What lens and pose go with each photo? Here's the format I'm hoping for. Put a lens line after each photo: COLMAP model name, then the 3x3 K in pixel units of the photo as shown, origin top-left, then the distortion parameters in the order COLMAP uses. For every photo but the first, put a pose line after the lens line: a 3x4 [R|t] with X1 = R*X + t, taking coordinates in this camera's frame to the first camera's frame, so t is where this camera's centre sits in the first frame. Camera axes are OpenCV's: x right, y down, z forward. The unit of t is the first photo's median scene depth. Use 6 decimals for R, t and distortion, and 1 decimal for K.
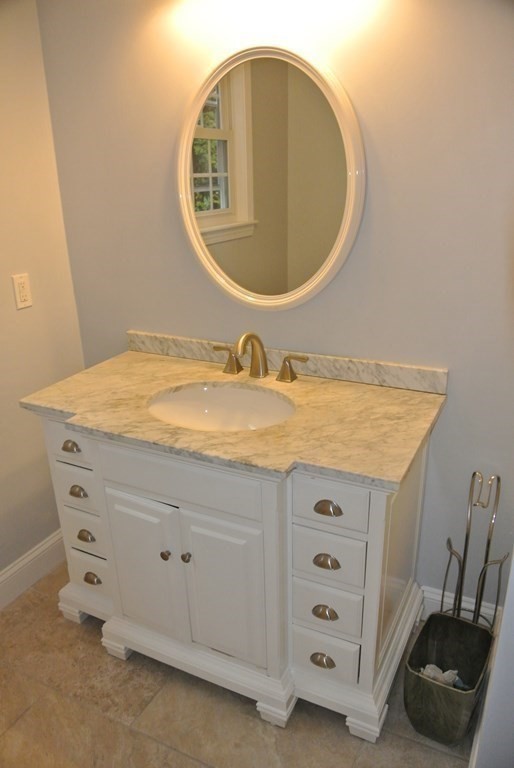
lens RADIAL K [[592.9, 0, 257.0], [0, 592.9, 384.0], [0, 0, 1]] dist [-0.068206, 0.011550]
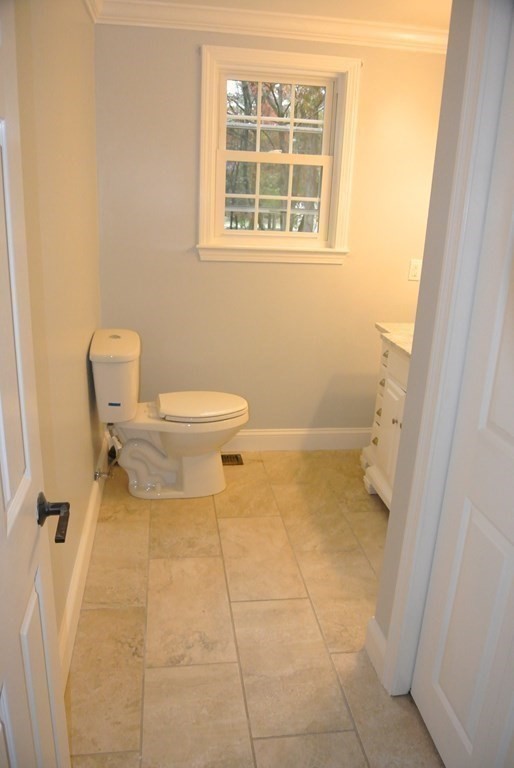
lens RADIAL K [[592.9, 0, 257.0], [0, 592.9, 384.0], [0, 0, 1]] dist [-0.068206, 0.011550]
pose [[0.578013, 0.295407, -0.760681, 0.810617], [-0.345330, 0.933141, 0.099977, 0.148395], [0.739356, 0.204898, 0.641381, -0.364480]]
